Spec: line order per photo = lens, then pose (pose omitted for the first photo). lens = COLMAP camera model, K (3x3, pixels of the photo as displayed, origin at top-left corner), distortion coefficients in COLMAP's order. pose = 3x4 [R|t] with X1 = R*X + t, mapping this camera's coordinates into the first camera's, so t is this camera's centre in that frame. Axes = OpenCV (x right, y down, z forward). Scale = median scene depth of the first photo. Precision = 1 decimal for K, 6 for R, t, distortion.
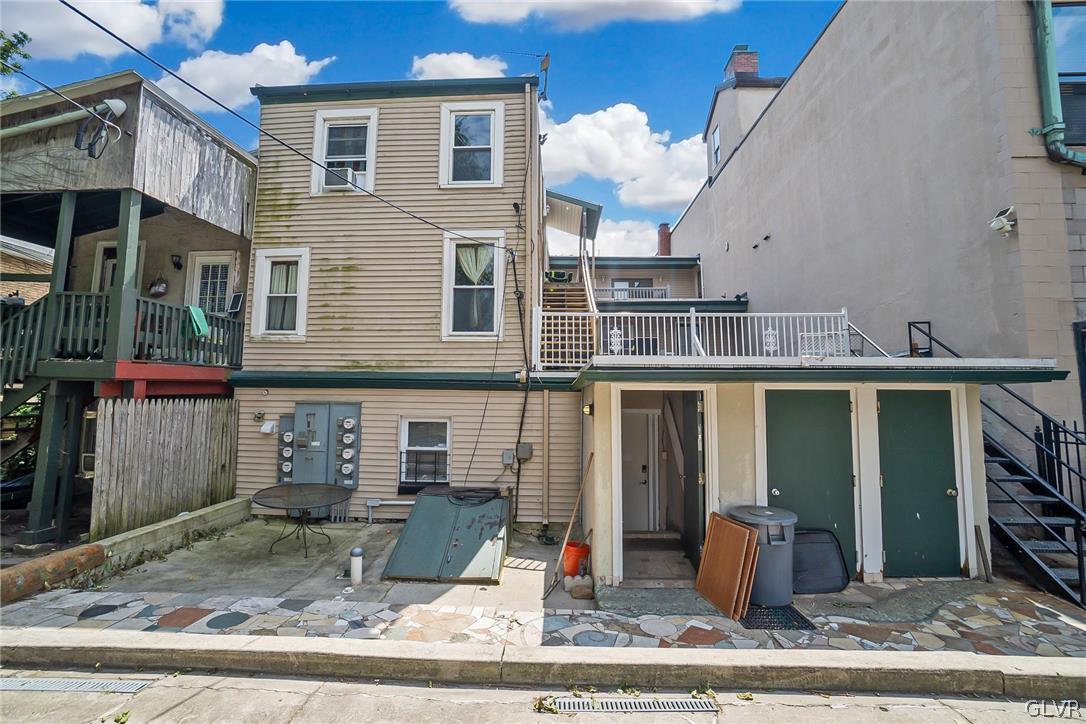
lens RADIAL K [[468.1, 0, 536.2], [0, 468.1, 358.6], [0, 0, 1]] dist [-0.062568, 0.014251]
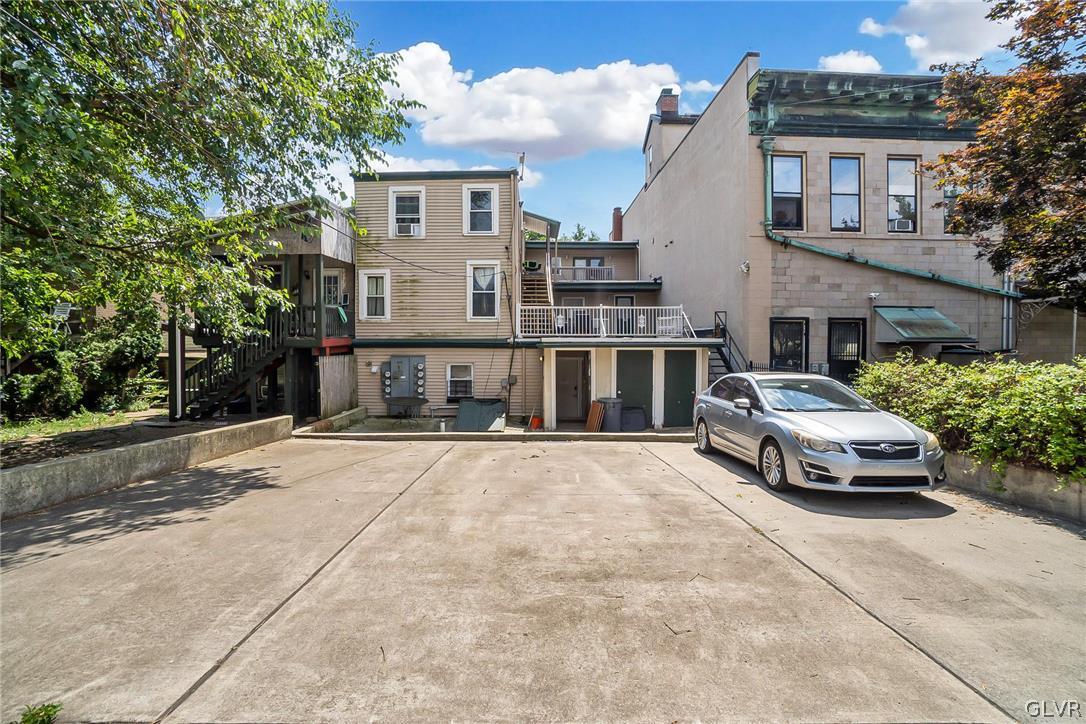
lens RADIAL K [[468.1, 0, 536.2], [0, 468.1, 358.6], [0, 0, 1]] dist [-0.062568, 0.014251]
pose [[0.998794, -0.008801, 0.048296, -0.019480], [0.003192, 0.993359, 0.115009, -0.105321], [-0.048987, -0.114716, 0.992190, -0.873618]]
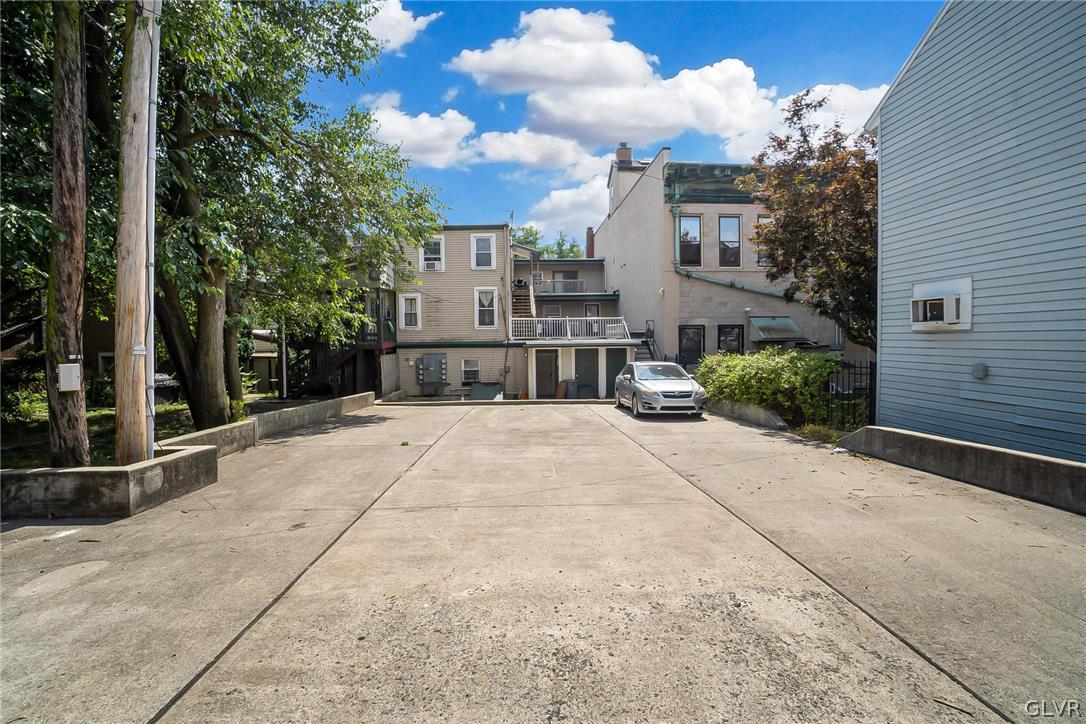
lens RADIAL K [[468.1, 0, 536.2], [0, 468.1, 358.6], [0, 0, 1]] dist [-0.062568, 0.014251]
pose [[0.997215, -0.022316, 0.071158, -0.047406], [0.012948, 0.991497, 0.129487, -0.215313], [-0.073443, -0.128205, 0.989025, -1.702875]]
